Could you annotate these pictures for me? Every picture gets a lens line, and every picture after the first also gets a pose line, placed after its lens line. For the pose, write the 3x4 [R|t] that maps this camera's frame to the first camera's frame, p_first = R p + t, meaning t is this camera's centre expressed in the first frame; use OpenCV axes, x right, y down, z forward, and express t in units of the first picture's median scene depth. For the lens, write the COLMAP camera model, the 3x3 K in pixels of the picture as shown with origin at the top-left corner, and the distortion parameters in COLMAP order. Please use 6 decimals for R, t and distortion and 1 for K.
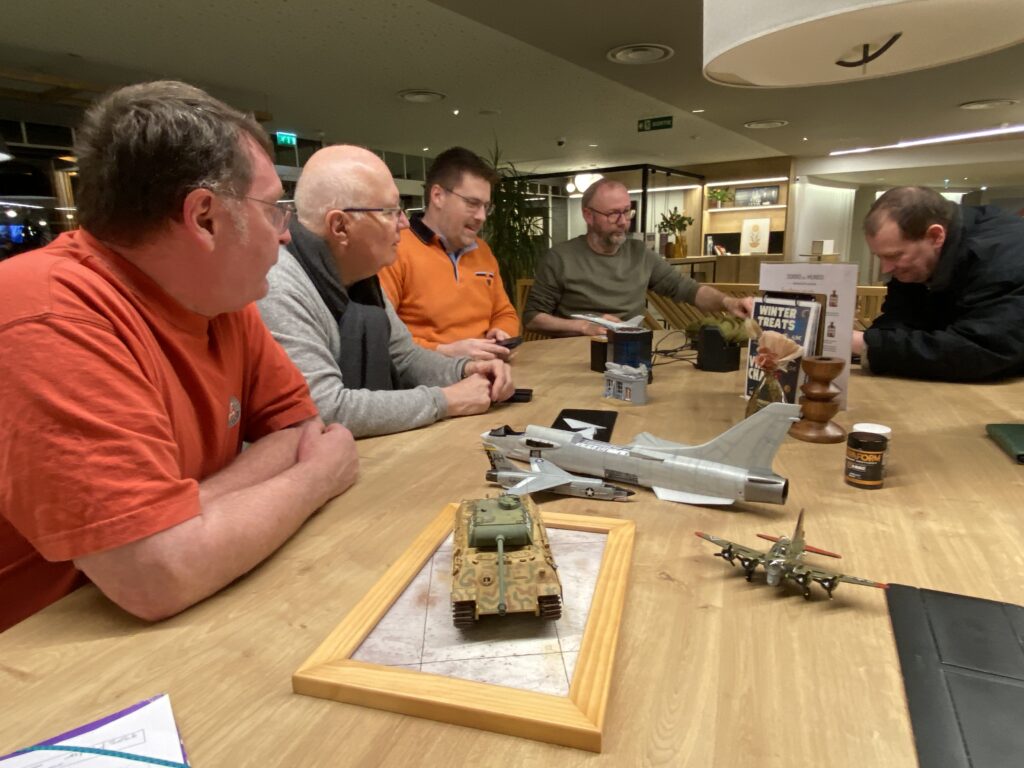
lens RADIAL K [[605.5, 0, 512.0], [0, 605.5, 384.0], [0, 0, 1]] dist [0.036409, -0.055980]
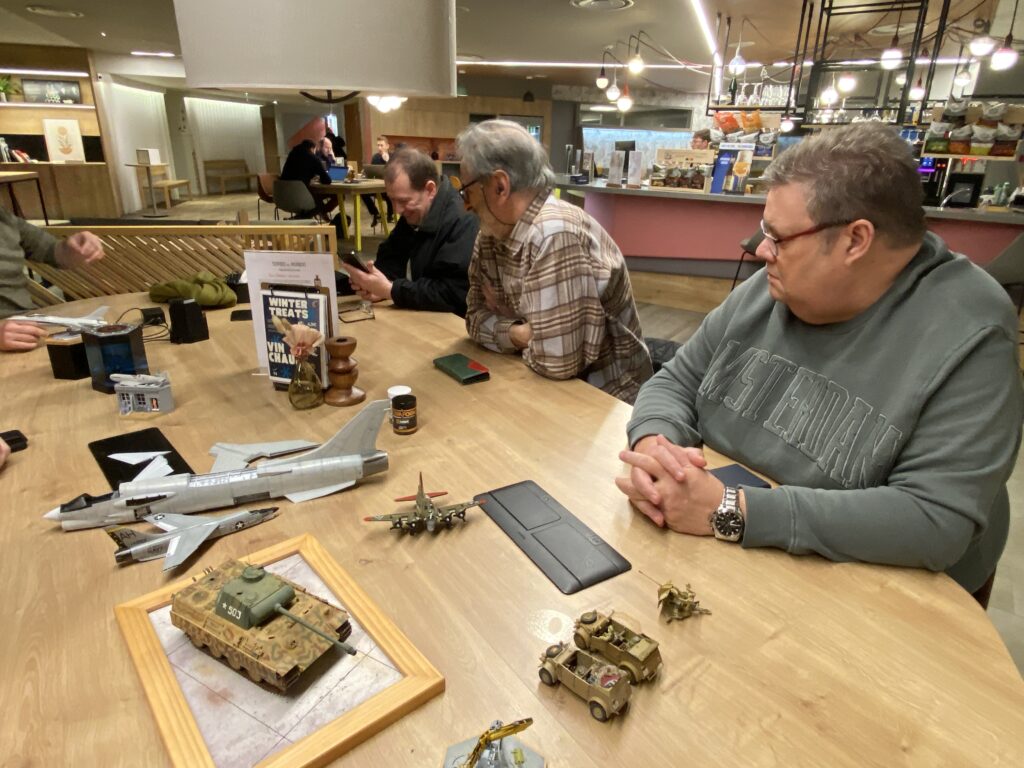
lens RADIAL K [[605.5, 0, 512.0], [0, 605.5, 384.0], [0, 0, 1]] dist [0.036409, -0.055980]
pose [[0.535636, -0.270183, 0.800060, -0.303699], [0.140047, 0.962736, 0.231358, -0.180675], [-0.832755, -0.011877, 0.553514, 0.007877]]
